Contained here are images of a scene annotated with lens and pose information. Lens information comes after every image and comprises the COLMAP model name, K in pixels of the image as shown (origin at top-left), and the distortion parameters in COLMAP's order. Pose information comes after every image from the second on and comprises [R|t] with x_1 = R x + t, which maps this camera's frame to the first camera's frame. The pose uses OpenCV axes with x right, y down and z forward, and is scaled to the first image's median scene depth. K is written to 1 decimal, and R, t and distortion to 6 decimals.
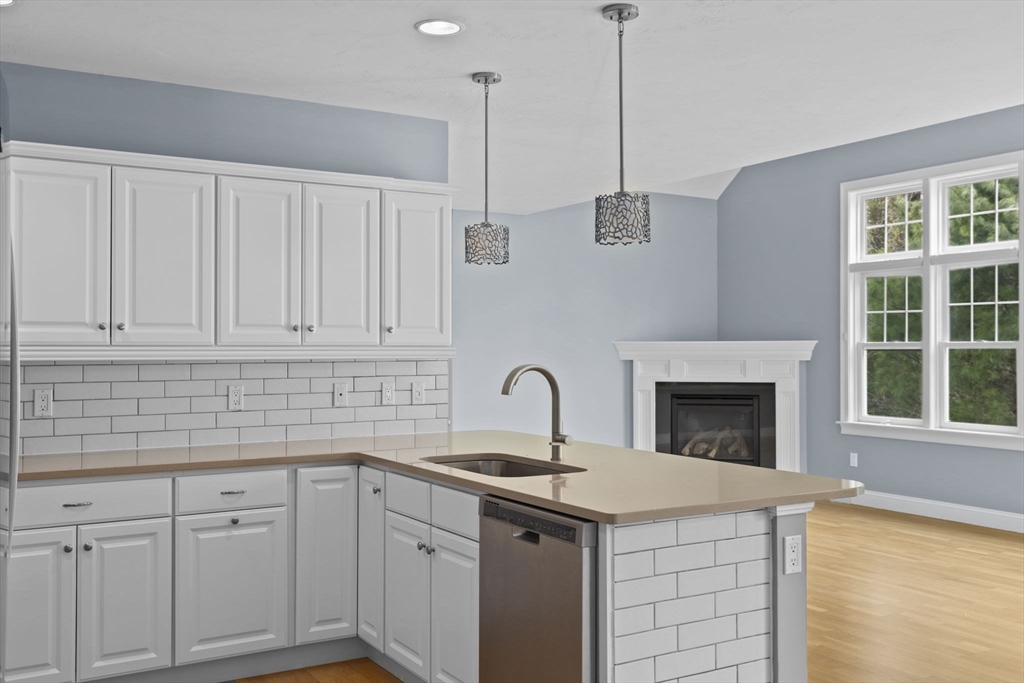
lens RADIAL K [[978.9, 0, 512.0], [0, 978.9, 341.5], [0, 0, 1]] dist [0.000407, 0.004373]
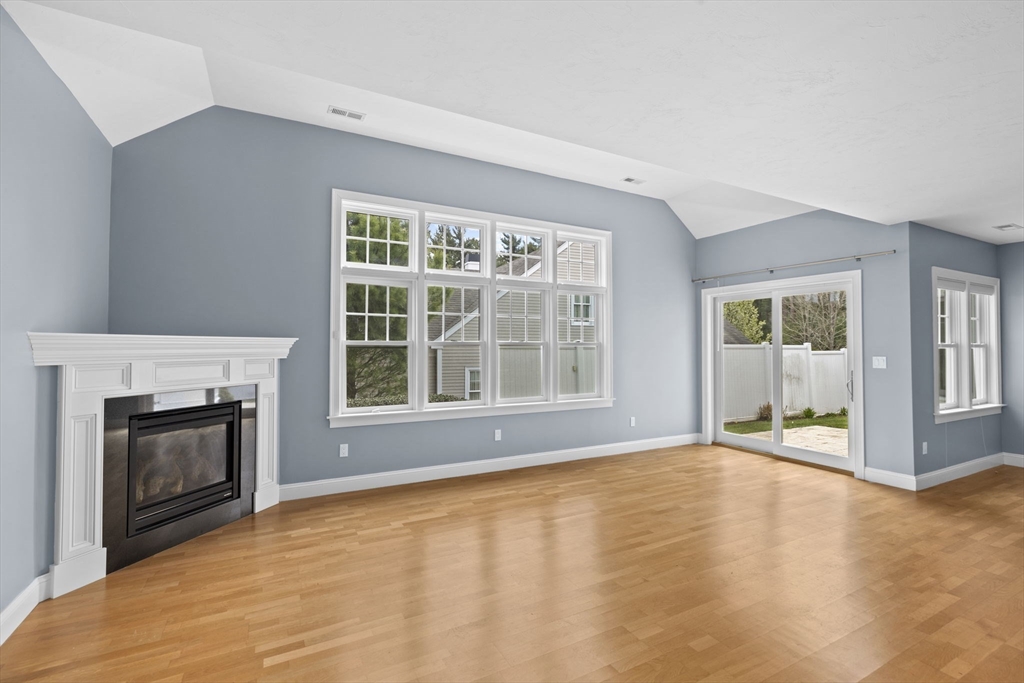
lens RADIAL K [[459.5, 0, 510.8], [0, 459.5, 335.4], [0, 0, 1]] dist [-0.002682, 0.000556]
pose [[0.049233, 0.023284, 0.998516, -0.142803], [-0.011452, 0.999676, -0.022746, 0.004675], [-0.998722, -0.010315, 0.049483, 0.786920]]
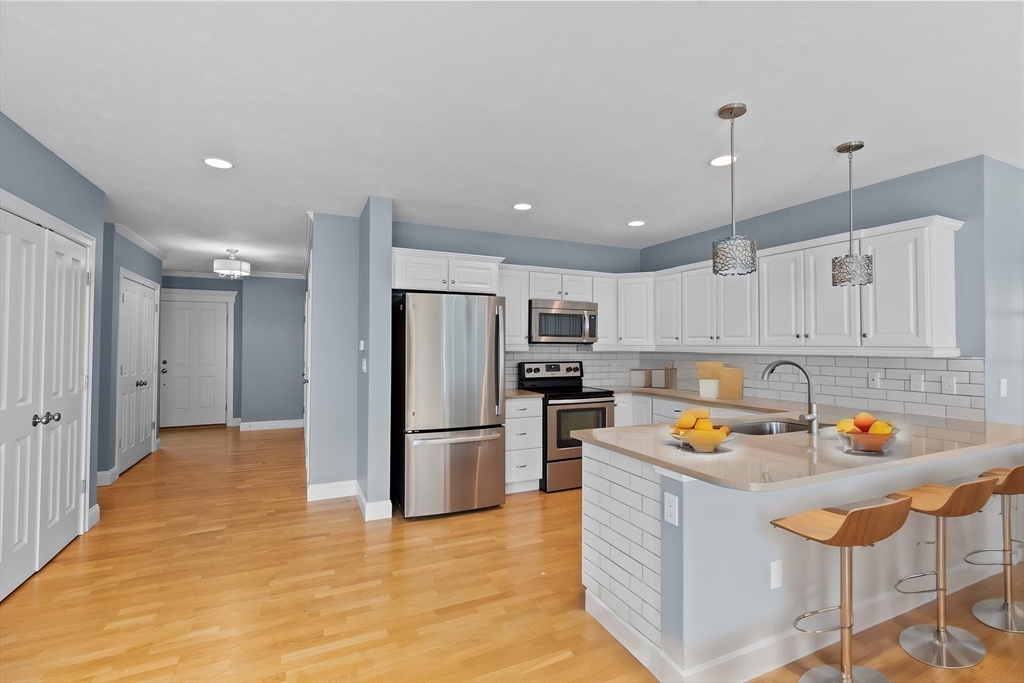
lens RADIAL K [[459.5, 0, 510.8], [0, 459.5, 335.4], [0, 0, 1]] dist [-0.002682, 0.000556]
pose [[-0.093386, -0.022020, -0.995386, 0.317602], [0.002377, 0.999748, -0.022339, 0.000889], [0.995627, -0.004453, -0.093310, 0.295742]]
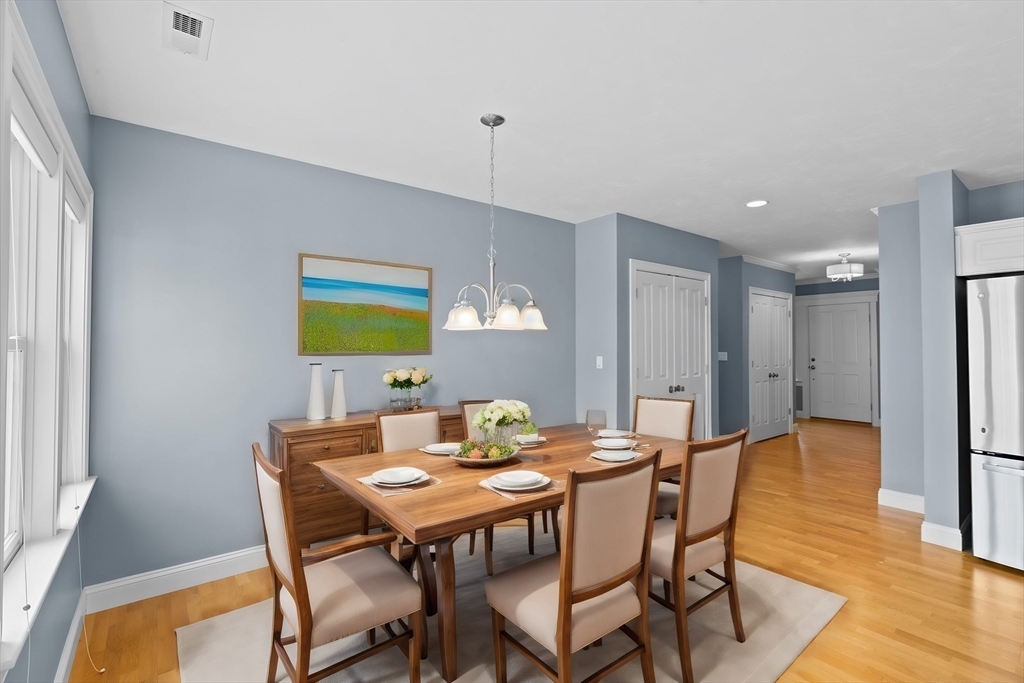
lens RADIAL K [[459.5, 0, 510.8], [0, 459.5, 335.4], [0, 0, 1]] dist [-0.002682, 0.000556]
pose [[-0.991035, -0.000905, -0.133597, 0.292404], [0.002478, 0.999680, -0.025155, 0.001427], [0.133577, -0.025261, -0.990716, 0.453242]]
